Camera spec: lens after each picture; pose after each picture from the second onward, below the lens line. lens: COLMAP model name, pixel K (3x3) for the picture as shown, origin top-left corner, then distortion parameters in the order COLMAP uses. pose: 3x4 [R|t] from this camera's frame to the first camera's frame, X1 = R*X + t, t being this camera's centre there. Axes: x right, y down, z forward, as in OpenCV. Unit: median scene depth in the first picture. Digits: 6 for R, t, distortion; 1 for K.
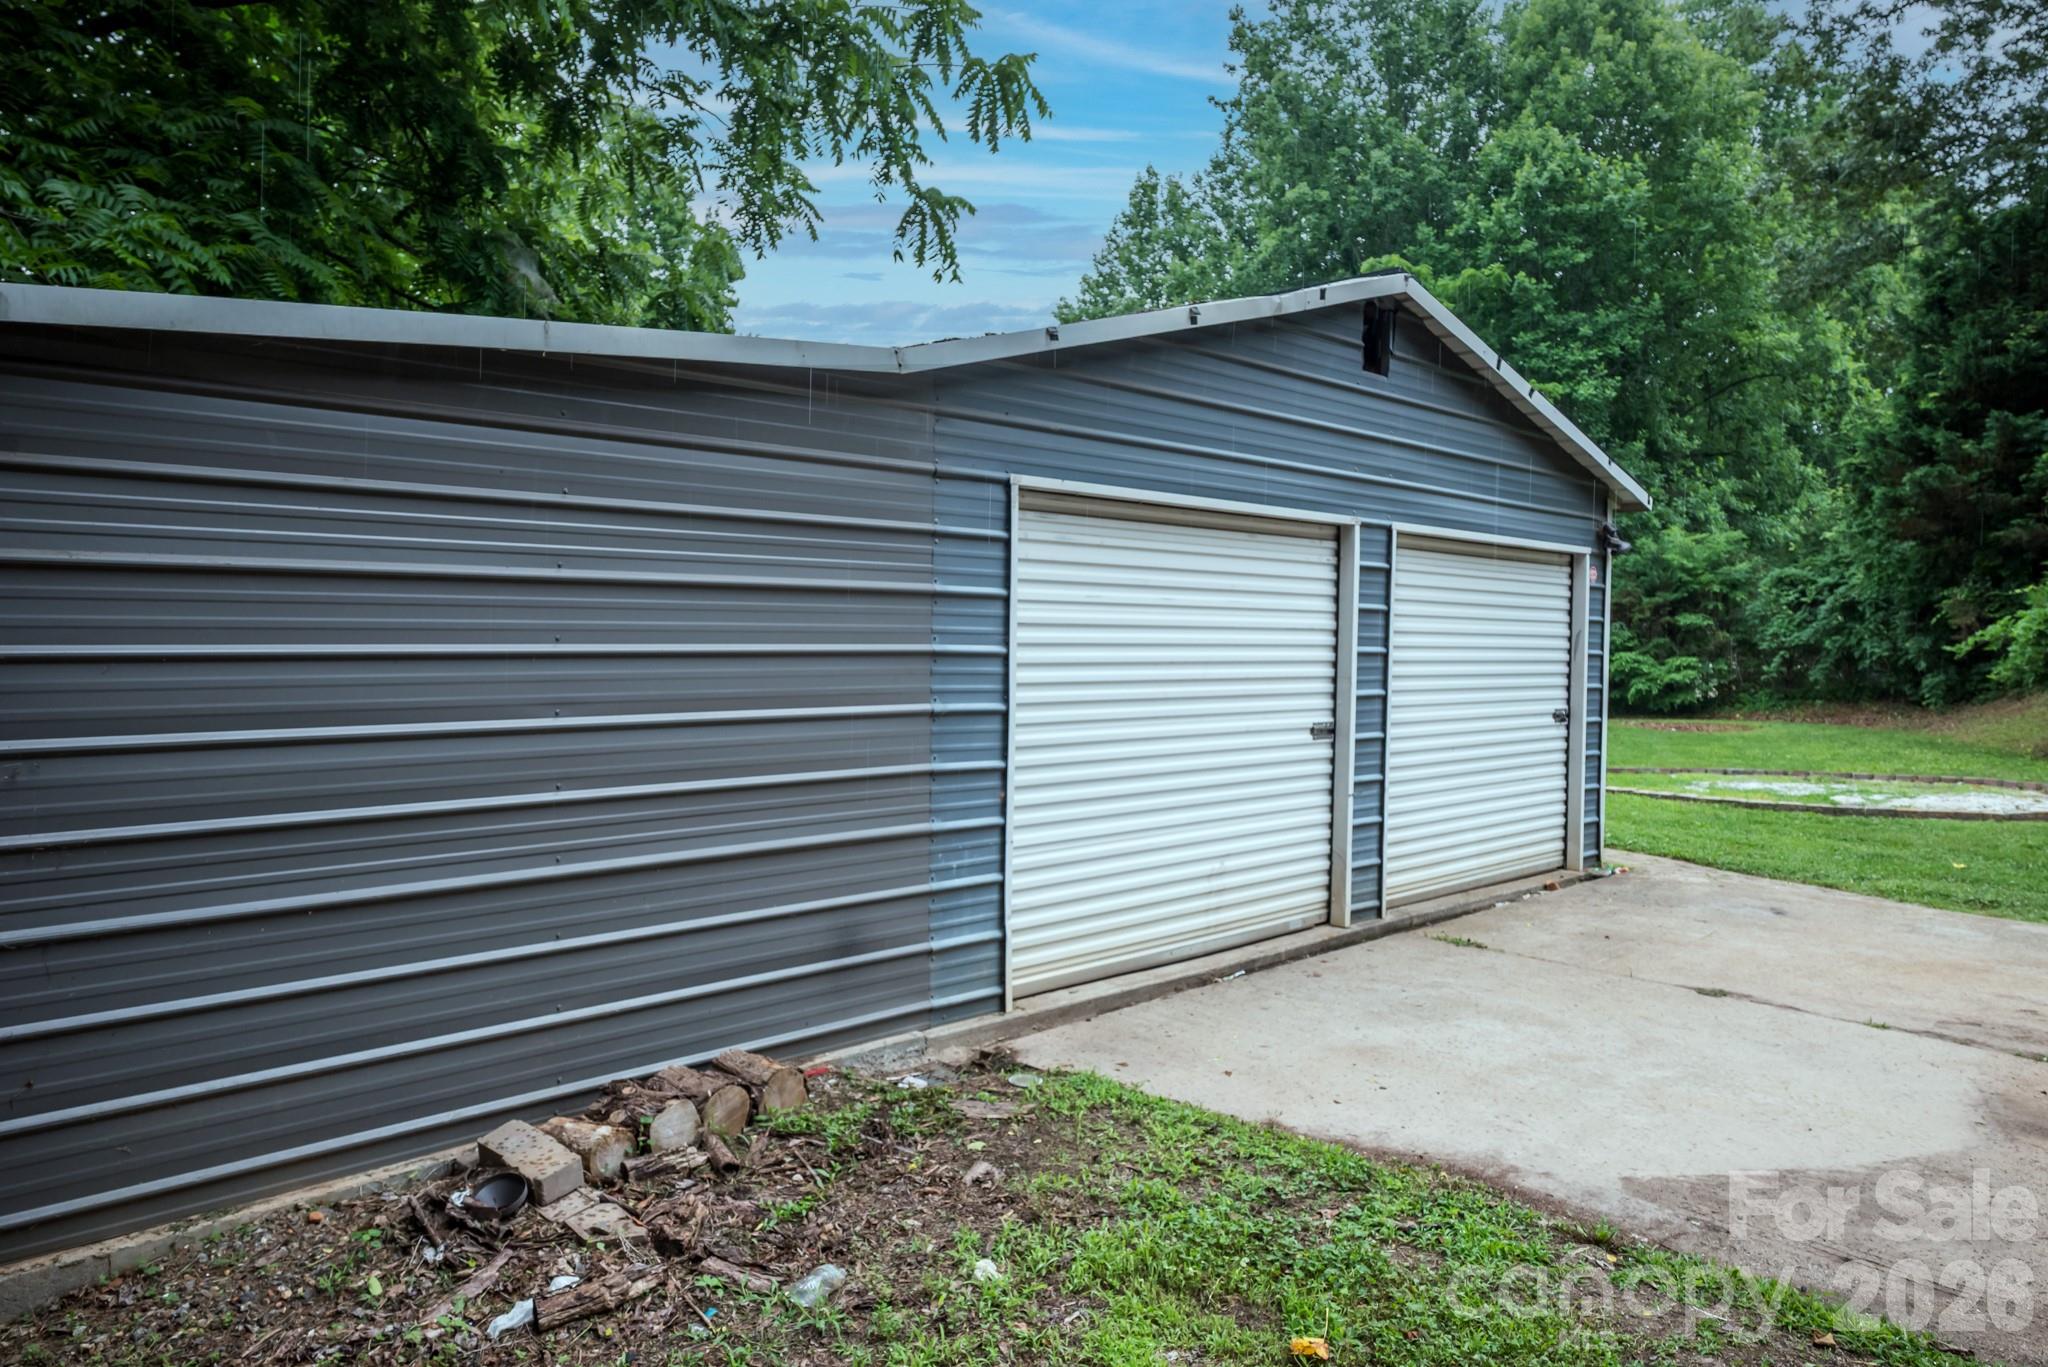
lens RADIAL K [[1388.7, 0, 1031.7], [0, 1388.7, 695.9], [0, 0, 1]] dist [0.005960, -0.005957]
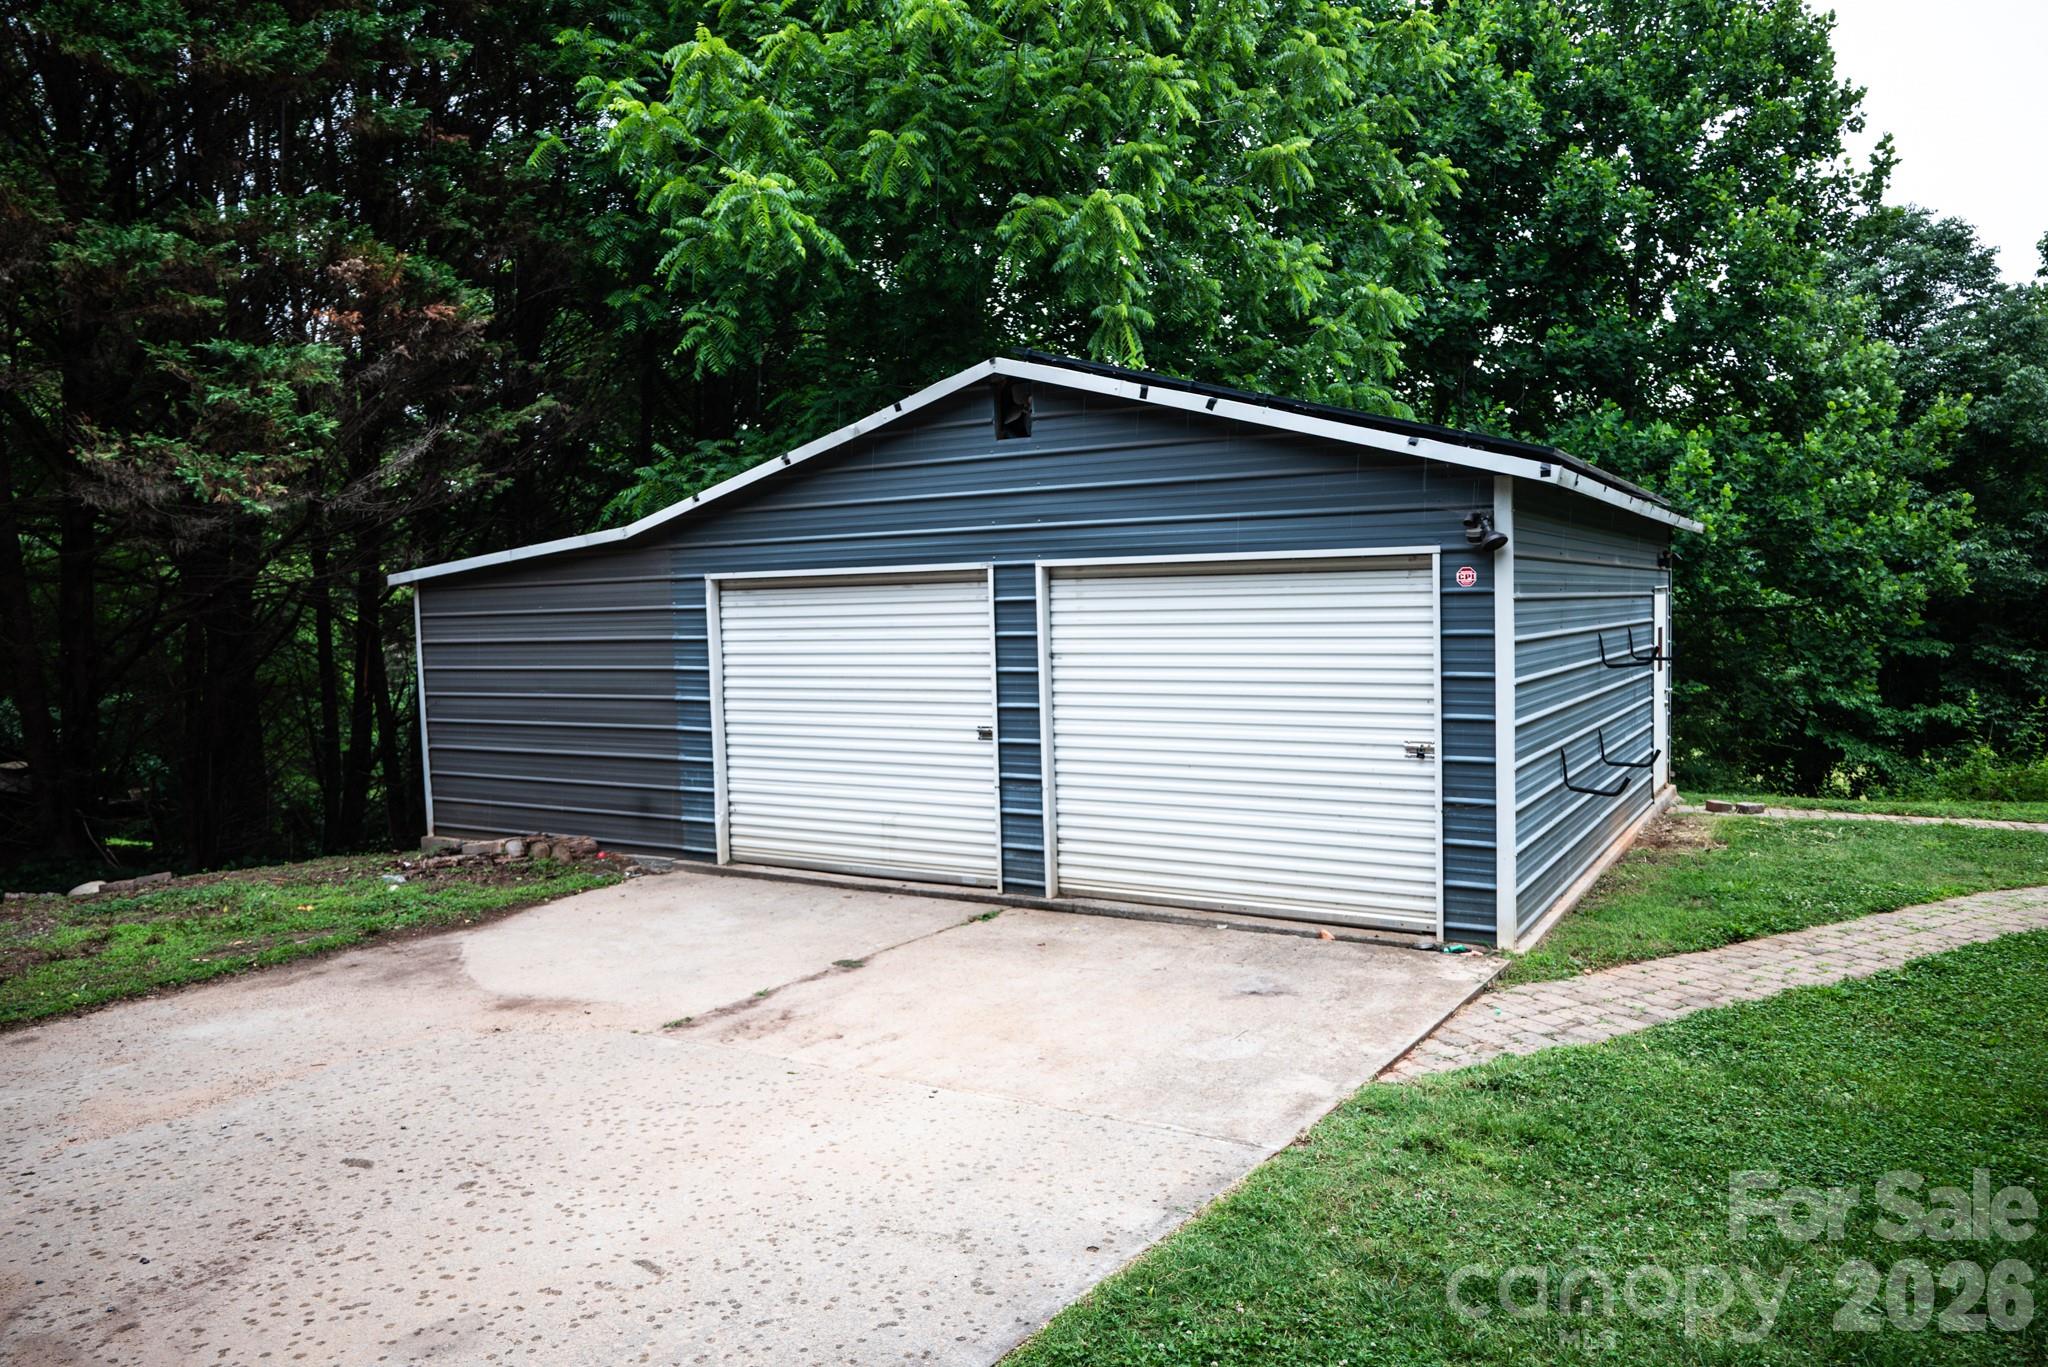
lens RADIAL K [[1388.7, 0, 1023.2], [0, 1388.7, 675.8], [0, 0, 1]] dist [0.005960, -0.005957]
pose [[0.248537, 0.024900, -0.968302, 1.432472], [-0.017607, 0.999620, 0.021186, -0.053144], [0.968462, 0.011784, 0.248881, 0.715987]]
